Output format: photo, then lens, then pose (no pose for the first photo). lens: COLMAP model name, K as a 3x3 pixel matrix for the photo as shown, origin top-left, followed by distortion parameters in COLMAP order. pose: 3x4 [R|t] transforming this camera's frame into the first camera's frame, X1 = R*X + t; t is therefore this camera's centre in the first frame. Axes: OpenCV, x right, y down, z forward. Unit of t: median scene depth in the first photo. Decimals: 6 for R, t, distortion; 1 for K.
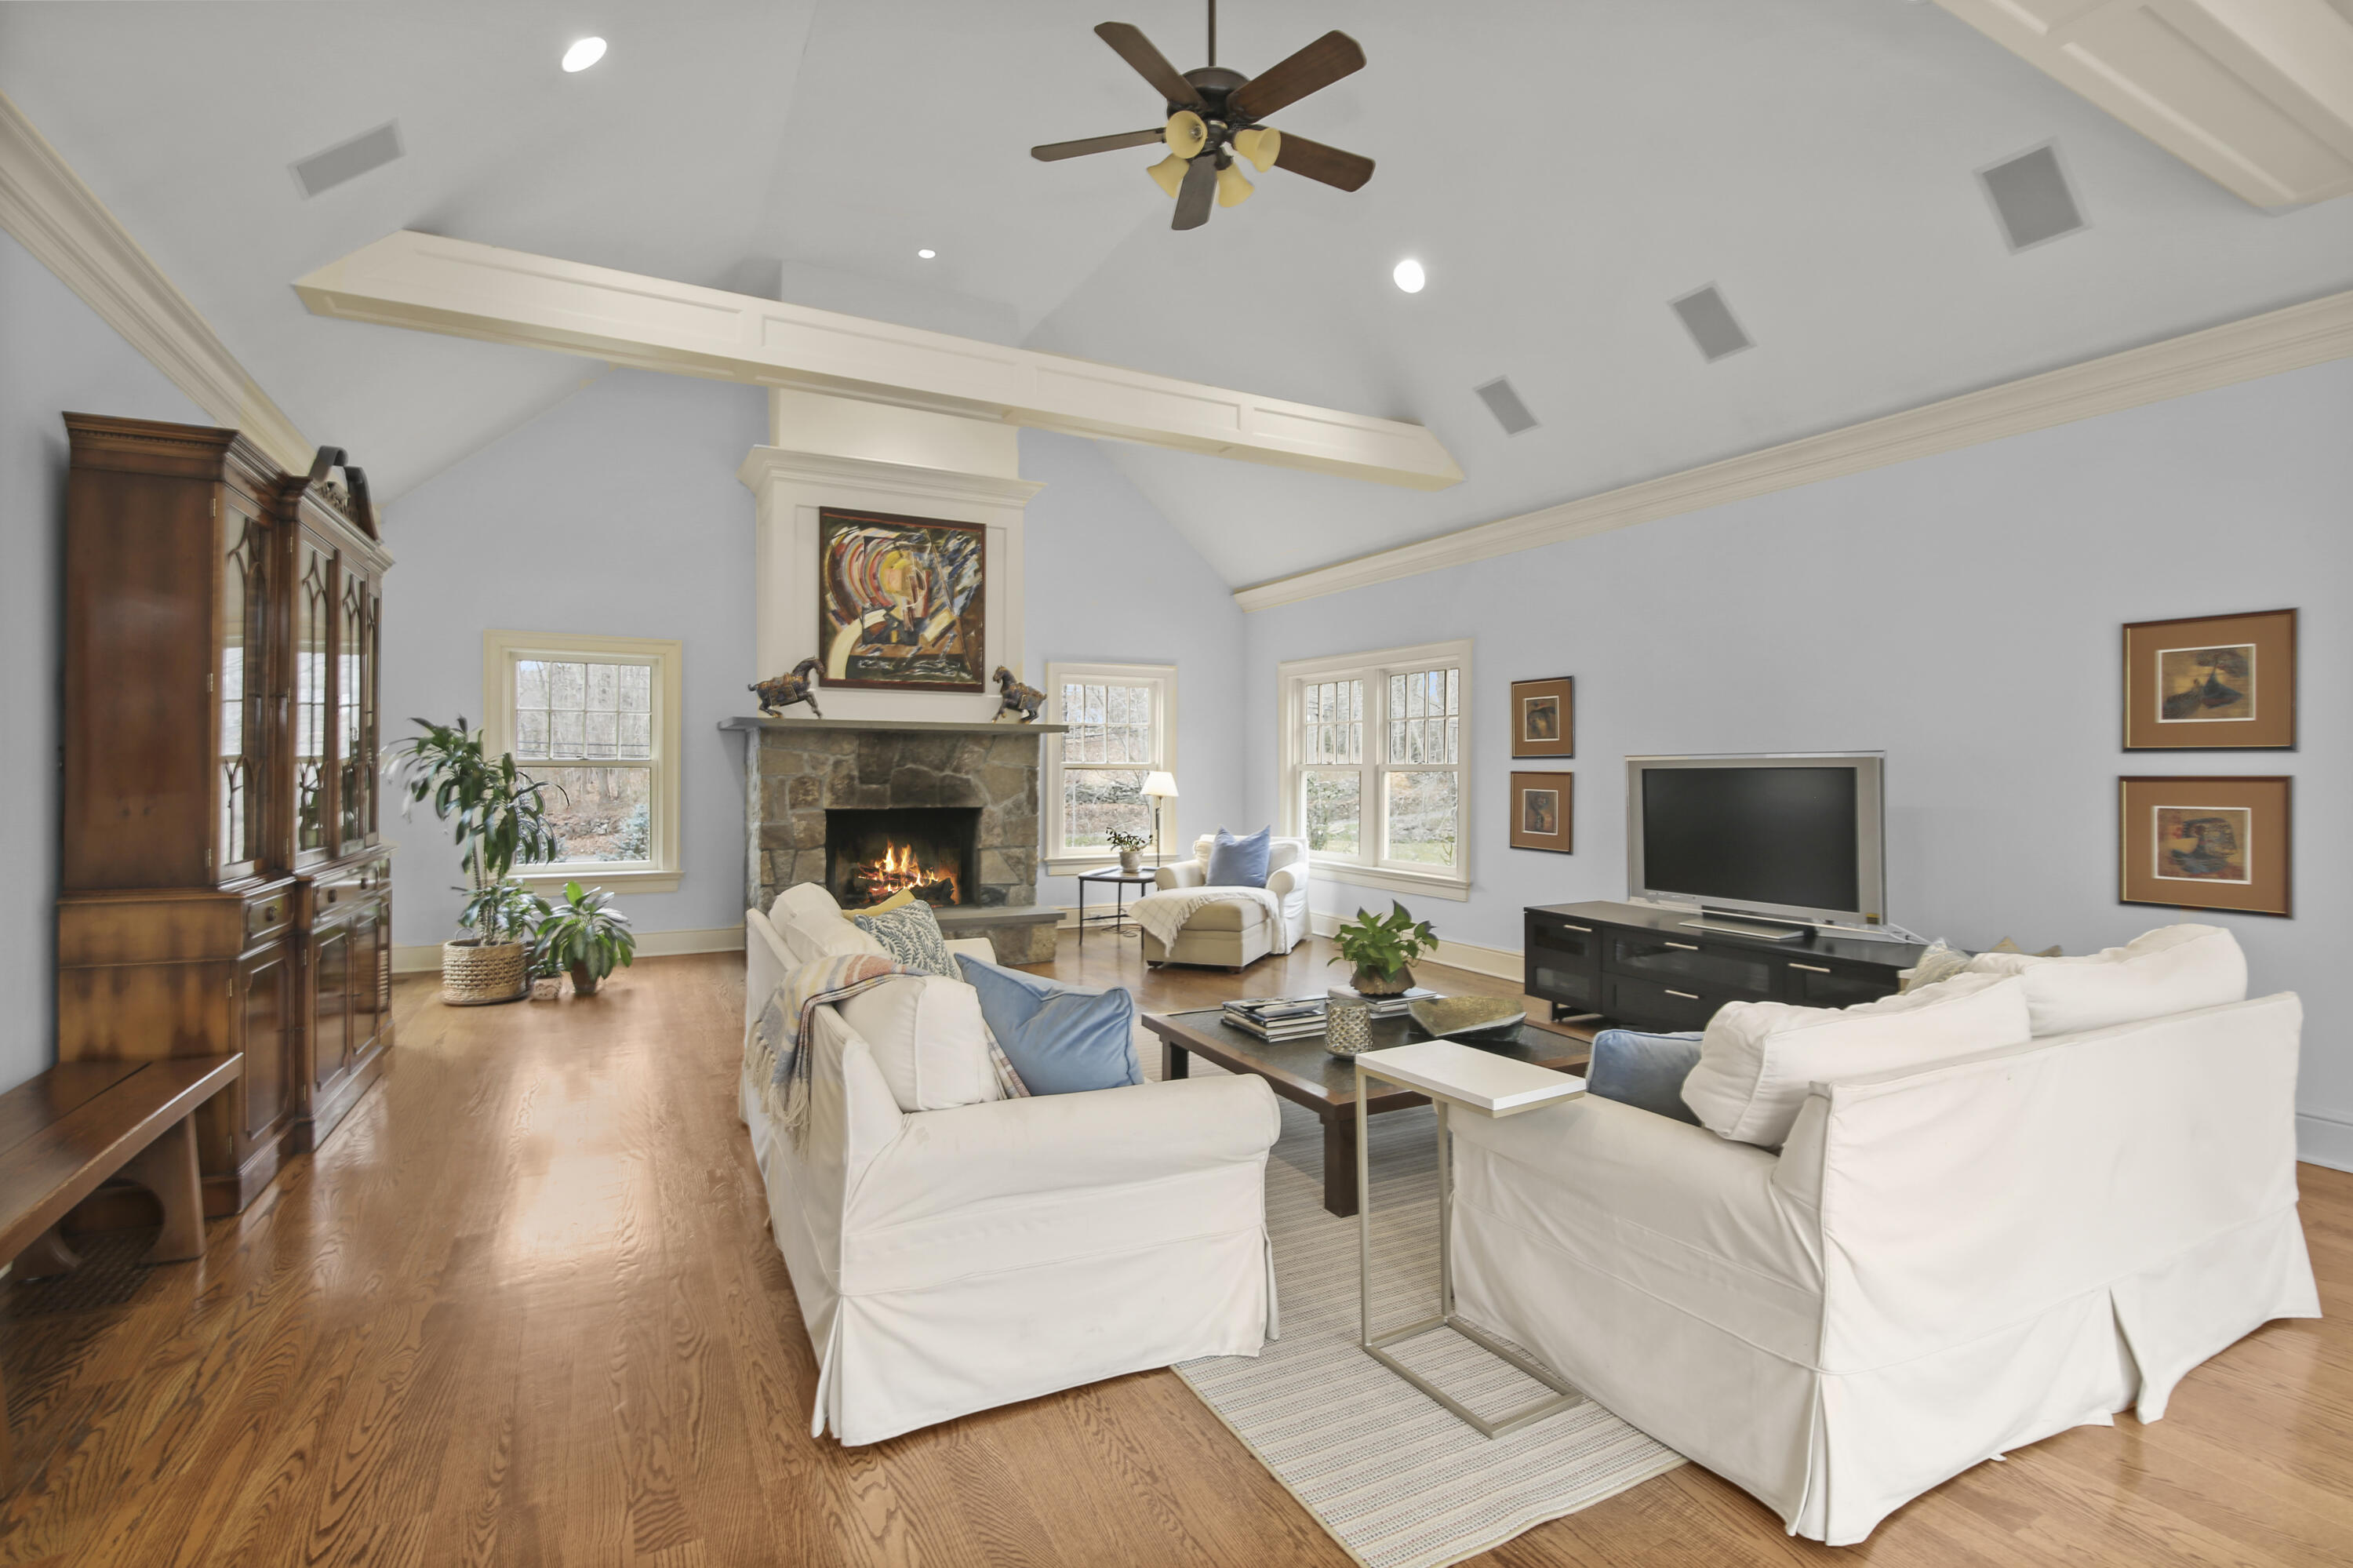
lens RADIAL K [[1091.5, 0, 1181.3], [0, 1091.5, 752.5], [0, 0, 1]] dist [-0.021340, -0.000809]
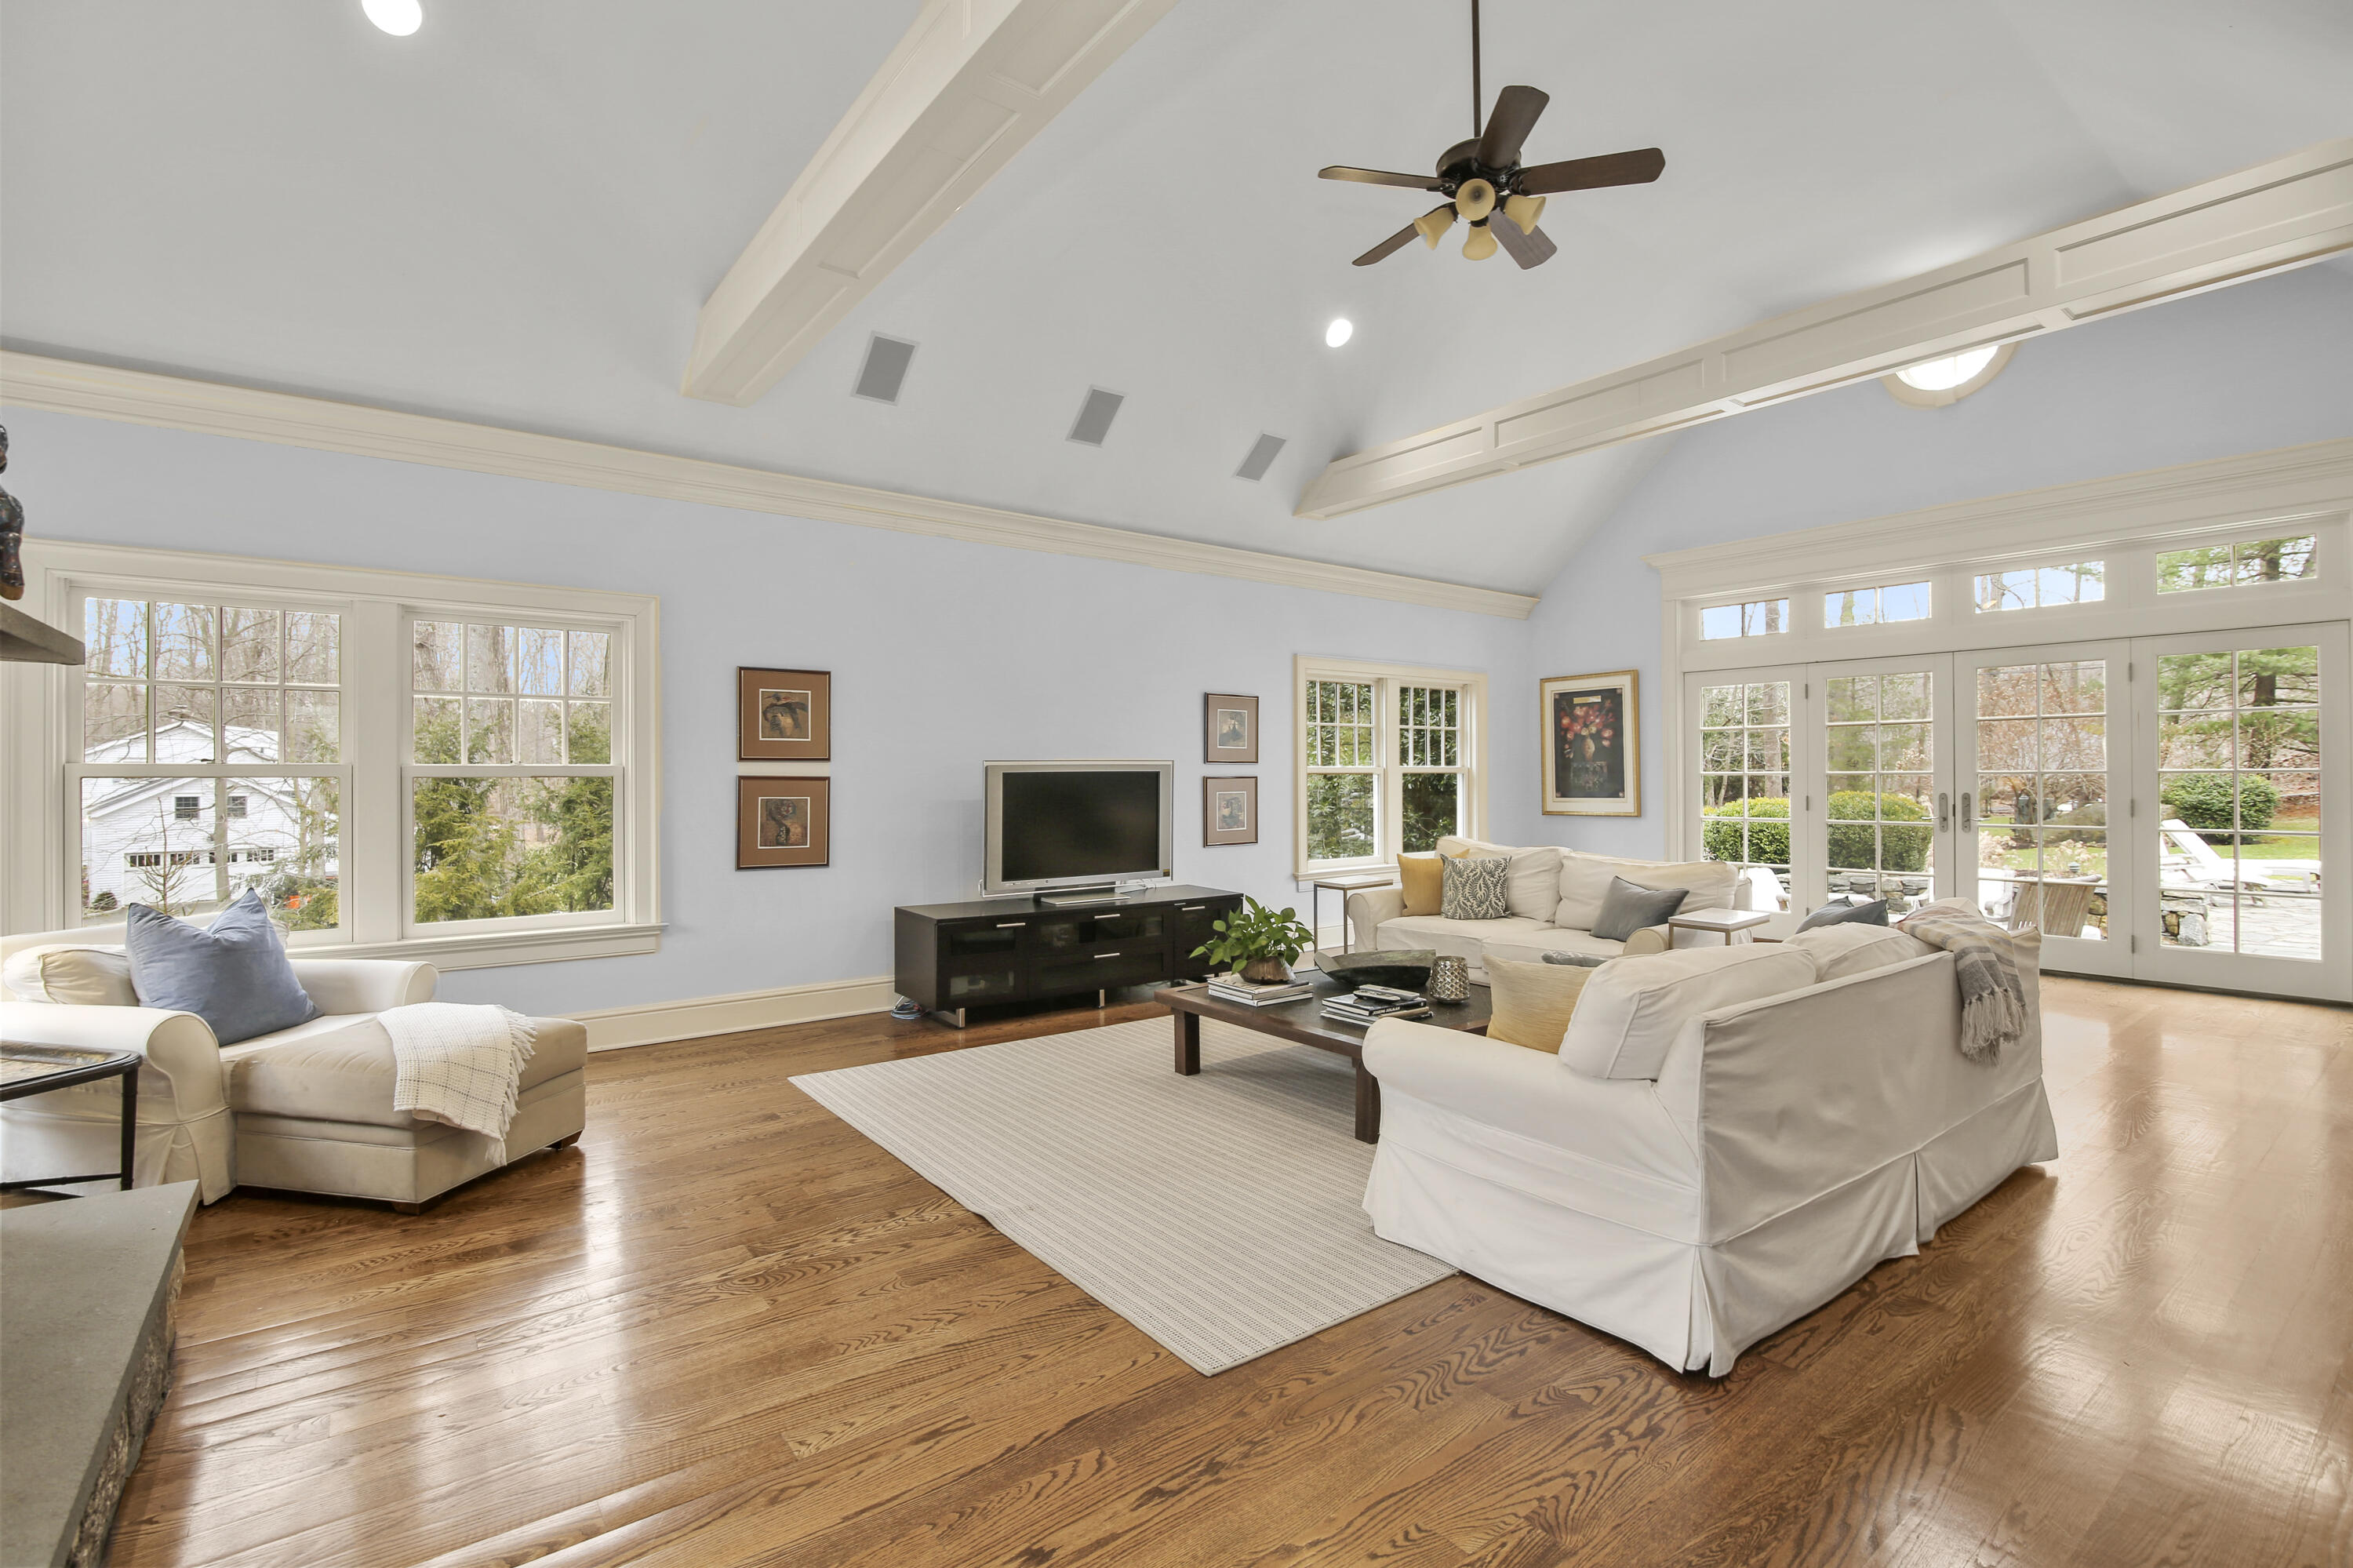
lens RADIAL K [[1091.5, 0, 1181.3], [0, 1091.5, 752.5], [0, 0, 1]] dist [-0.021340, -0.000809]
pose [[-0.178765, 0.019335, 0.983702, -0.579844], [-0.012200, 0.999686, -0.021866, 0.013954], [-0.983816, -0.015910, -0.178473, 0.852803]]
